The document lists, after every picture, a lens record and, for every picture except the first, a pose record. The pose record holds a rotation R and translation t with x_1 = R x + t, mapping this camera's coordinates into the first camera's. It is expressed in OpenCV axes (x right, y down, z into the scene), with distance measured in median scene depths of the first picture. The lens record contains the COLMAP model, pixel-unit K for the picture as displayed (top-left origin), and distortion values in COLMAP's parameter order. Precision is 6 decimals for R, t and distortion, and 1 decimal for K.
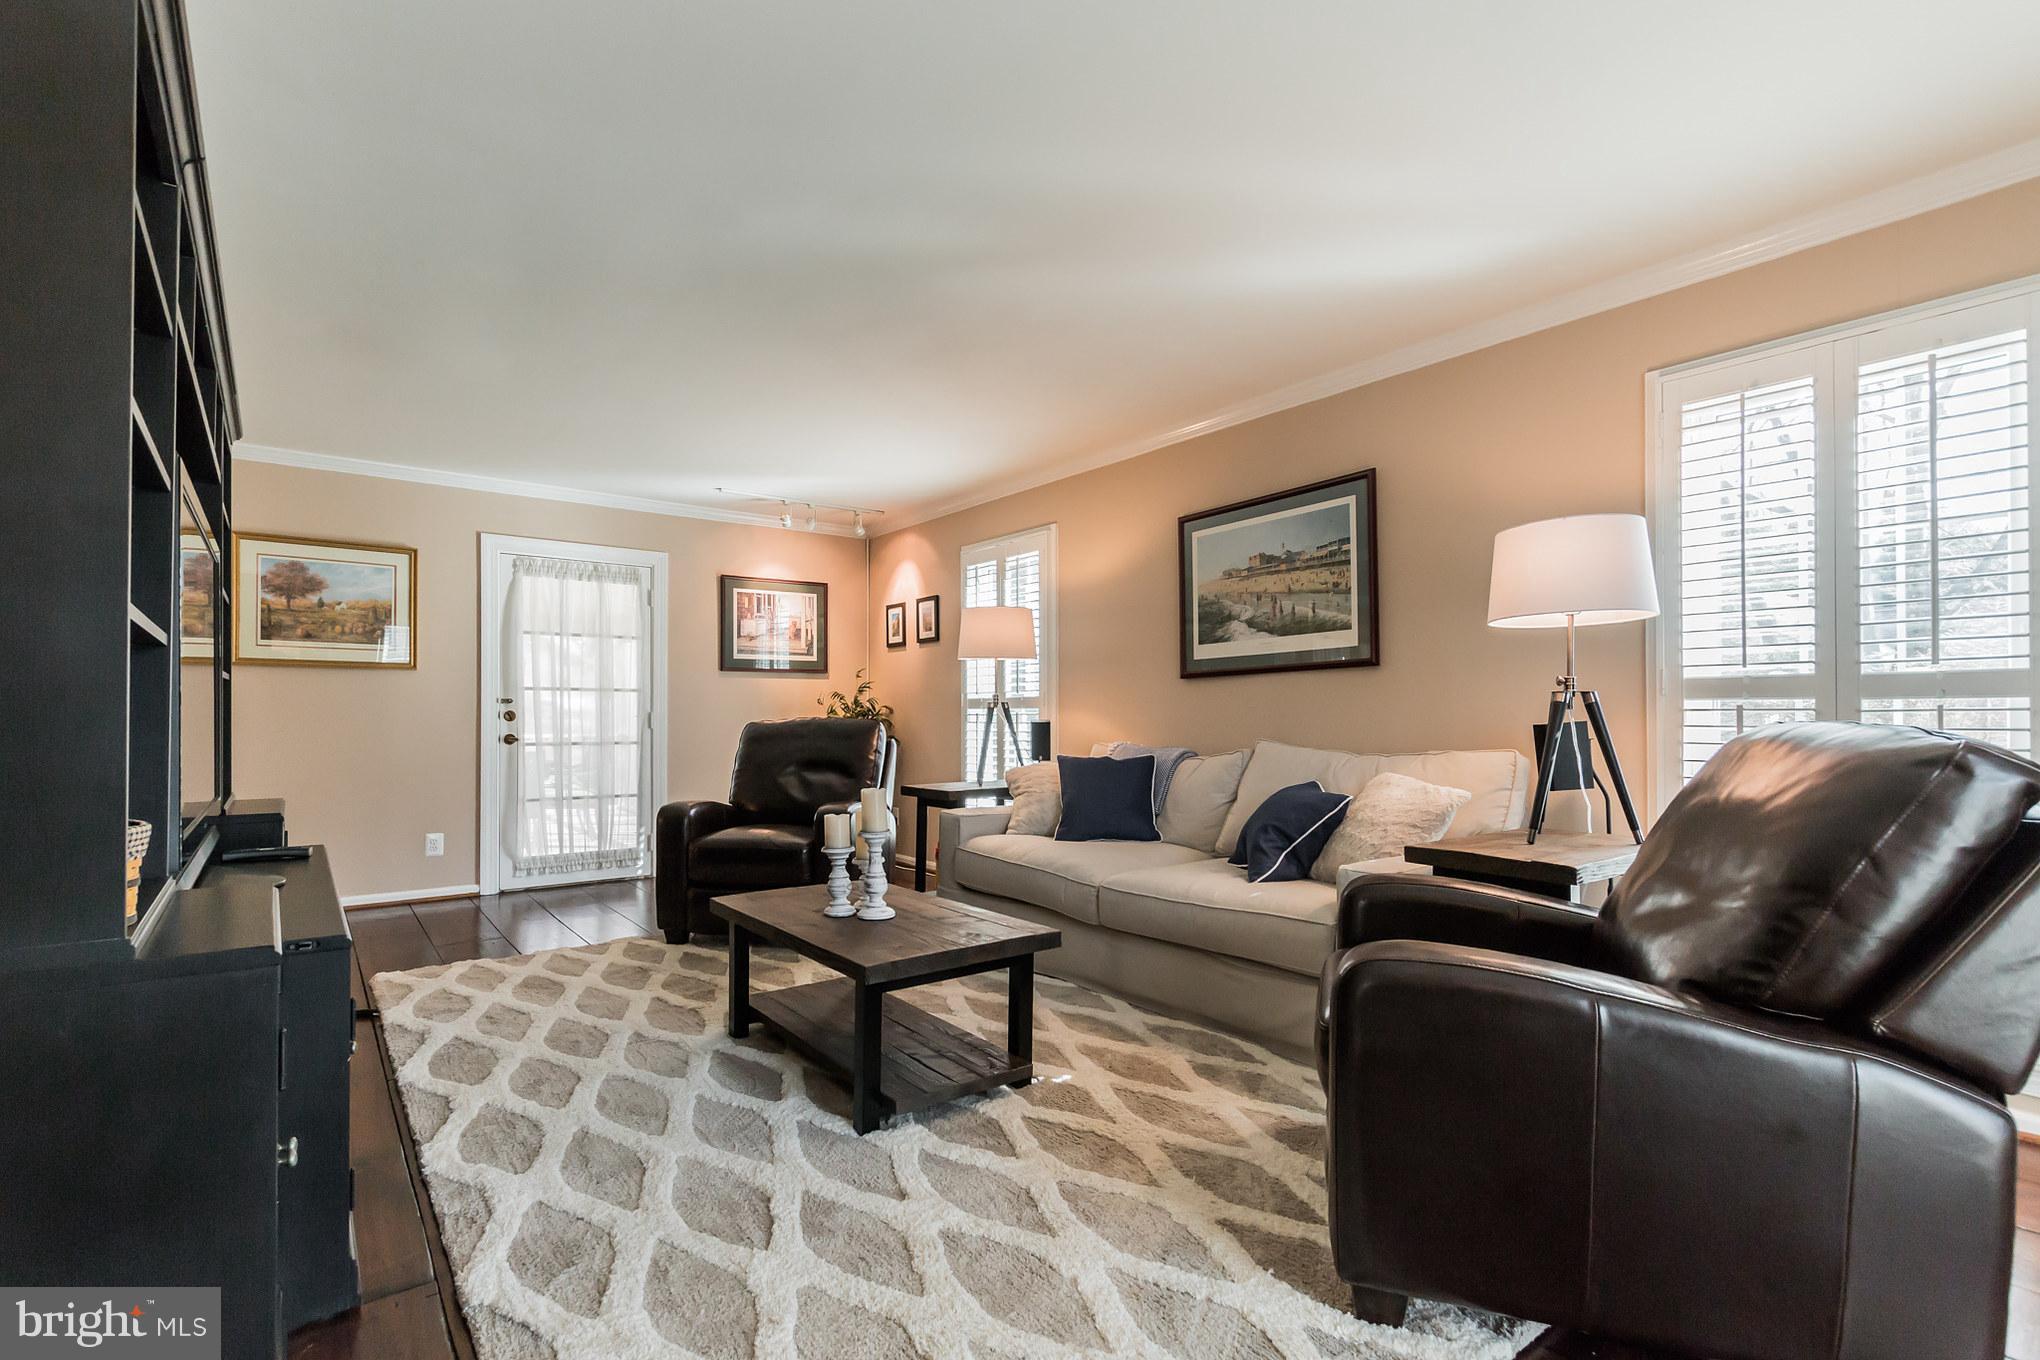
lens RADIAL K [[946.0, 0, 999.3], [0, 946.0, 708.1], [0, 0, 1]] dist [0.000131, -0.002880]
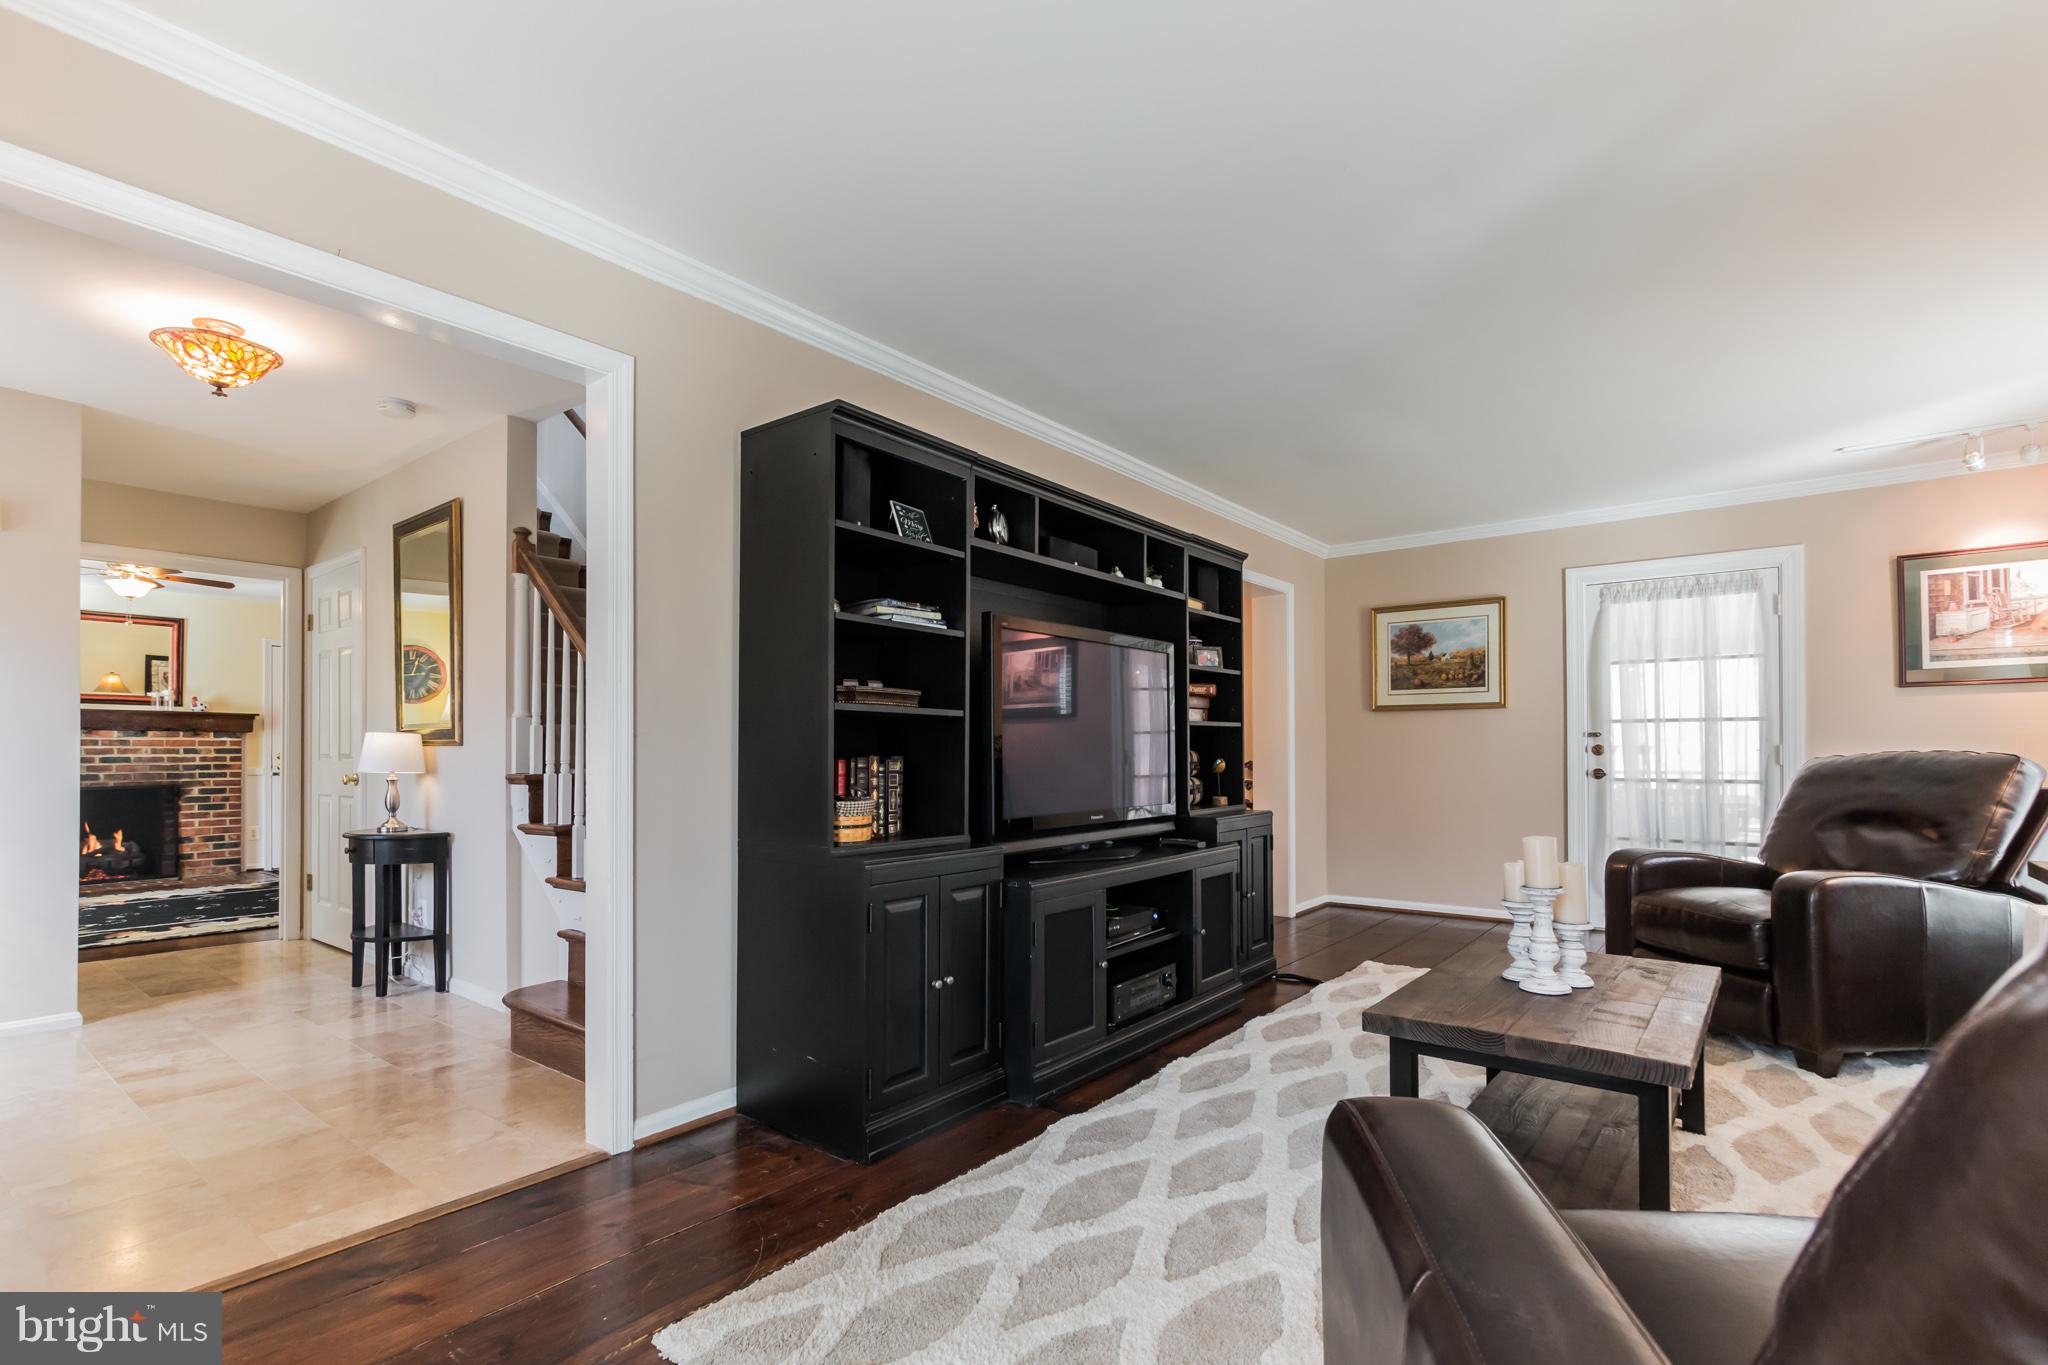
lens RADIAL K [[949.7, 0, 1000.0], [0, 949.7, 738.6], [0, 0, 1]] dist [0.000131, -0.002880]
pose [[0.229485, -0.014101, -0.973210, 0.348045], [0.010534, 0.999872, -0.012004, 0.001952], [0.973255, -0.007497, 0.229604, 0.205979]]
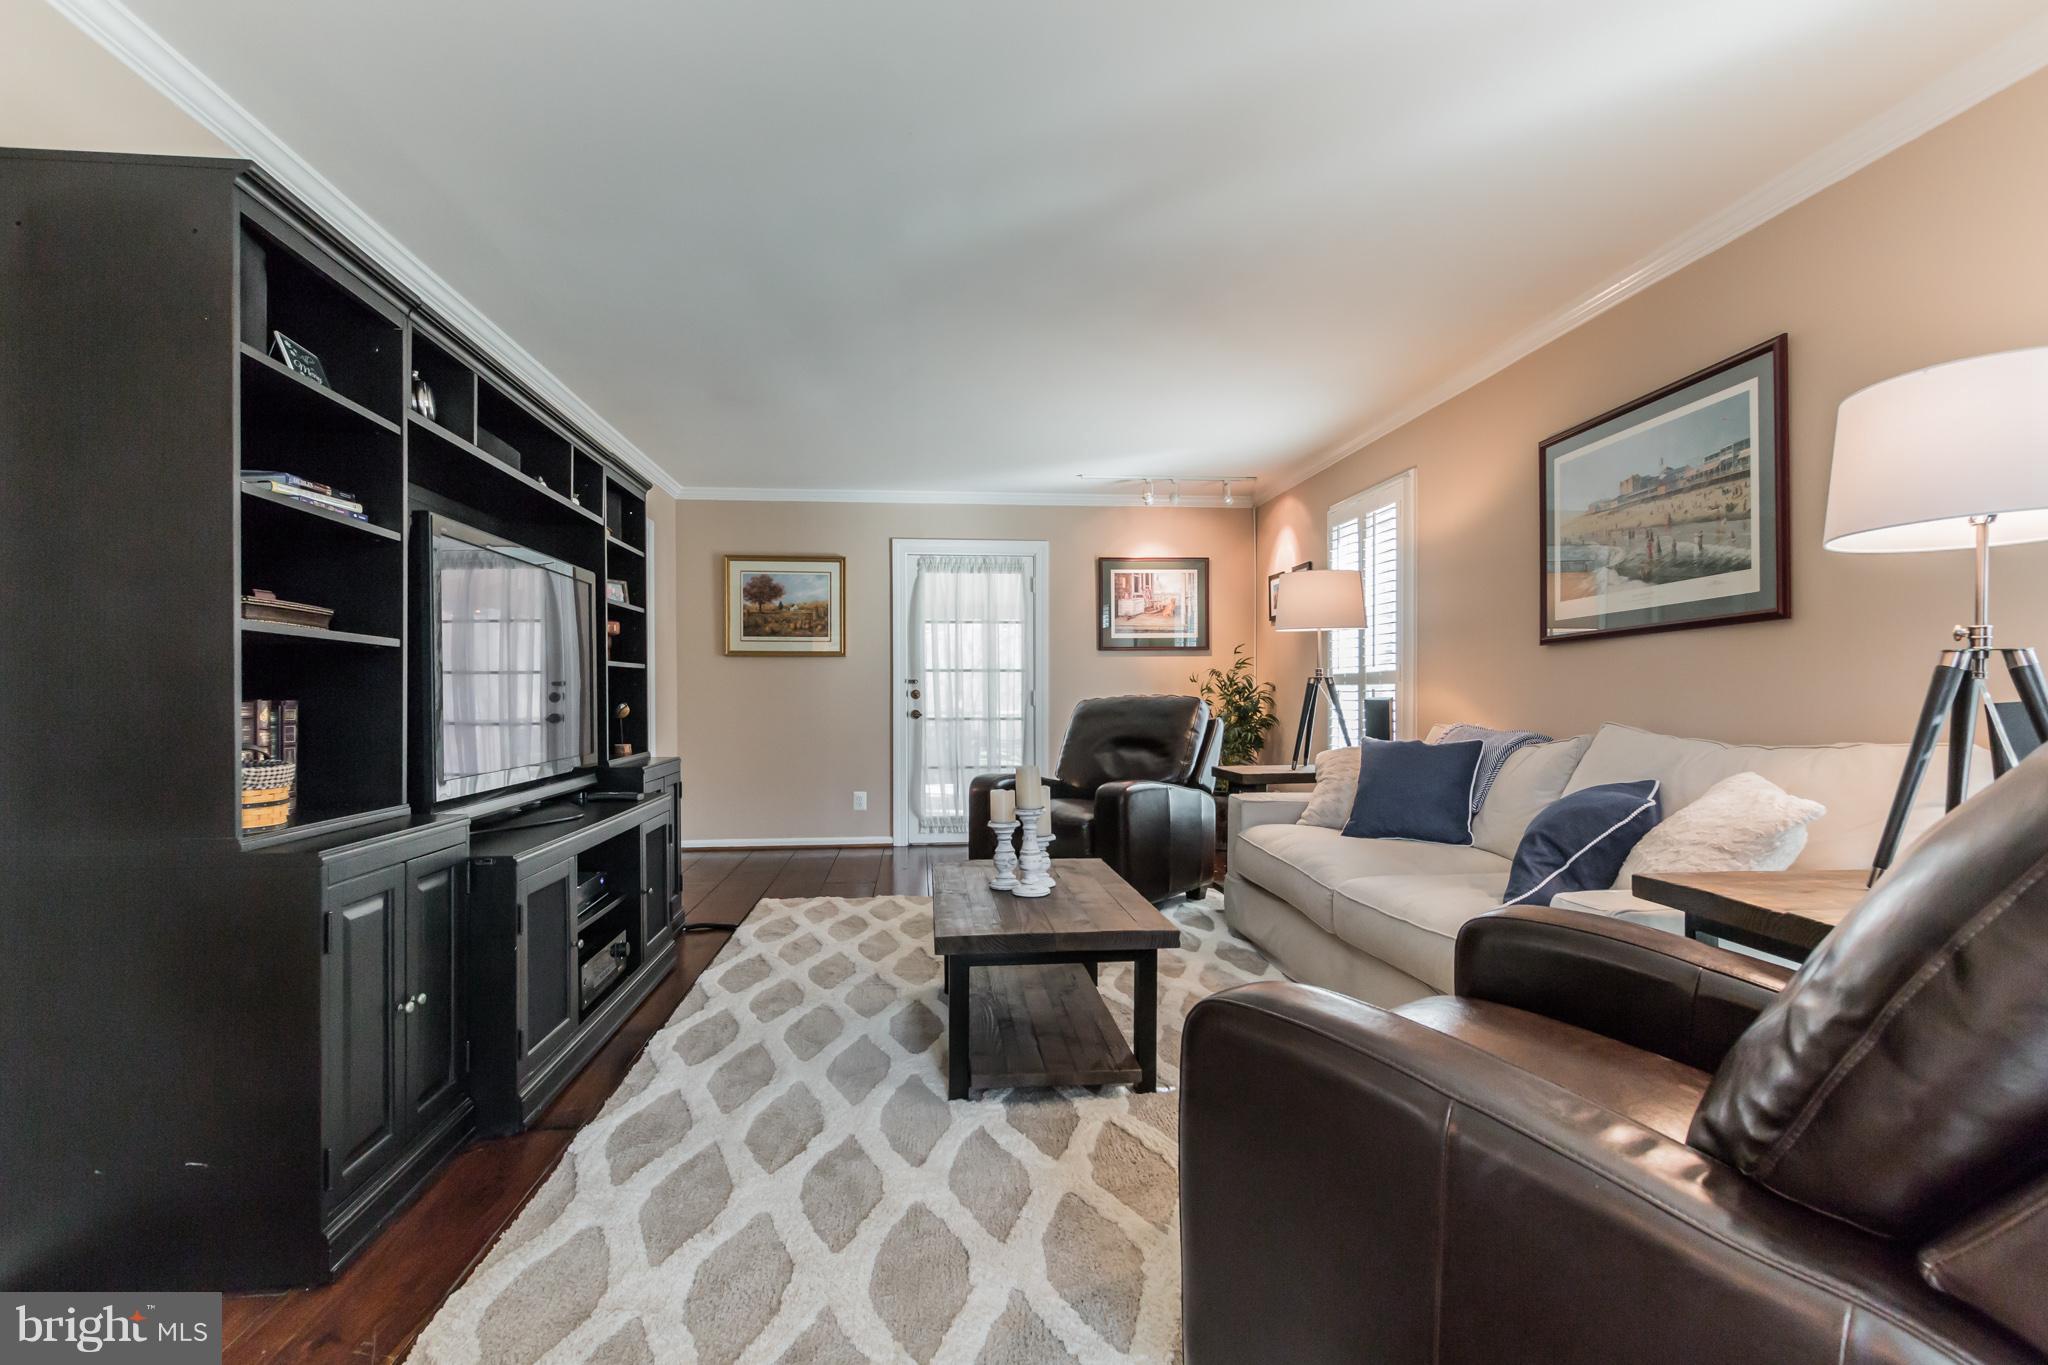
lens RADIAL K [[949.7, 0, 1000.9], [0, 949.7, 700.5], [0, 0, 1]] dist [0.000131, -0.002880]
pose [[0.845824, 0.001179, -0.533461, 0.228296], [0.006477, 0.999901, 0.012480, 0.002176], [0.533423, -0.014011, 0.845732, 0.082474]]
